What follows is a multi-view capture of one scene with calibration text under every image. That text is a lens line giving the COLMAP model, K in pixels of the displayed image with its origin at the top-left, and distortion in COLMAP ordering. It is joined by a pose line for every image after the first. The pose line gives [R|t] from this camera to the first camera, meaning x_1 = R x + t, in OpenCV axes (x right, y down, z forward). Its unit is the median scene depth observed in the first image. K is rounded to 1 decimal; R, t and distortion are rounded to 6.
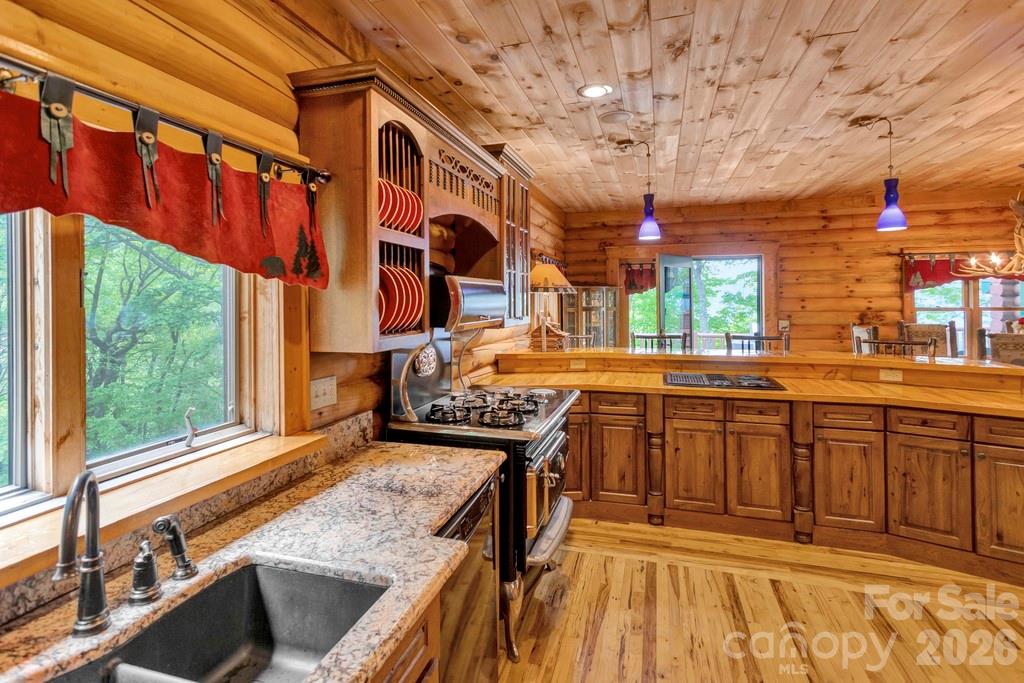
lens RADIAL K [[513.9, 0, 489.0], [0, 513.9, 292.7], [0, 0, 1]] dist [0.002842, 0.002061]
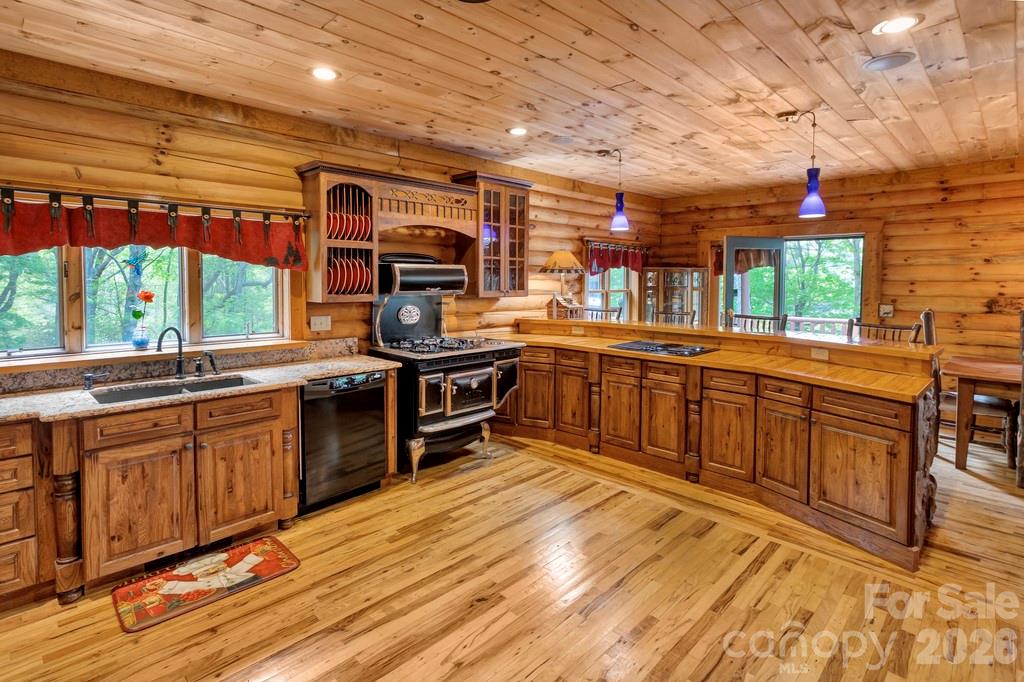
lens RADIAL K [[513.9, 0, 486.5], [0, 513.9, 292.3], [0, 0, 1]] dist [0.002842, 0.002061]
pose [[0.880829, 0.023716, -0.472840, 0.715358], [-0.004802, 0.999141, 0.041167, -0.006062], [0.473410, -0.033990, 0.880186, -0.265524]]
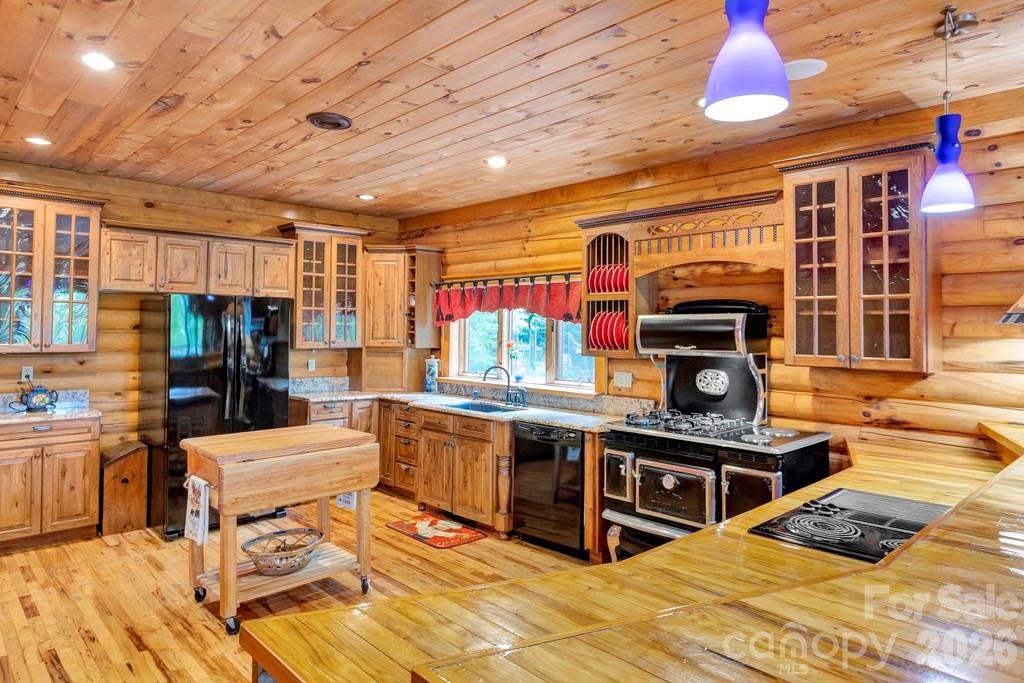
lens RADIAL K [[637.2, 0, 504.8], [0, 637.2, 308.1], [0, 0, 1]] dist [-0.001335, 0.000697]
pose [[-0.487484, -0.024909, -0.872777, 1.193212], [0.006433, 0.999463, -0.032117, 0.002687], [0.873108, -0.021271, -0.487062, 1.082779]]
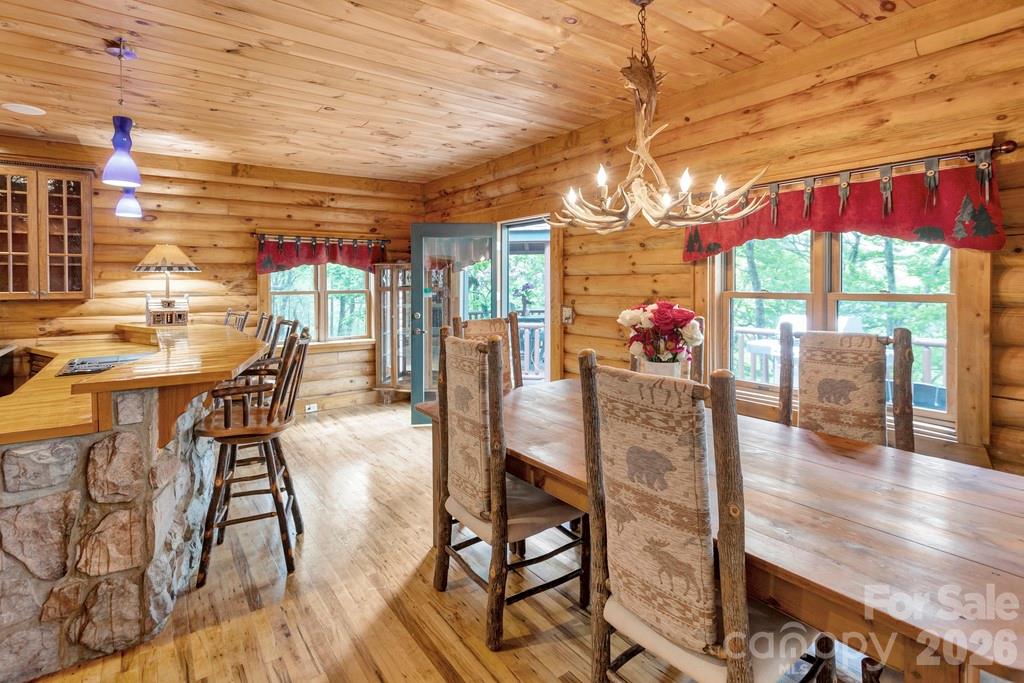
lens RADIAL K [[513.9, 0, 508.8], [0, 513.9, 279.4], [0, 0, 1]] dist [0.002842, 0.002061]
pose [[0.792885, 0.000315, -0.609371, 1.755626], [0.008115, 0.999906, 0.011075, 0.014341], [0.609317, -0.013726, 0.792808, 0.765137]]
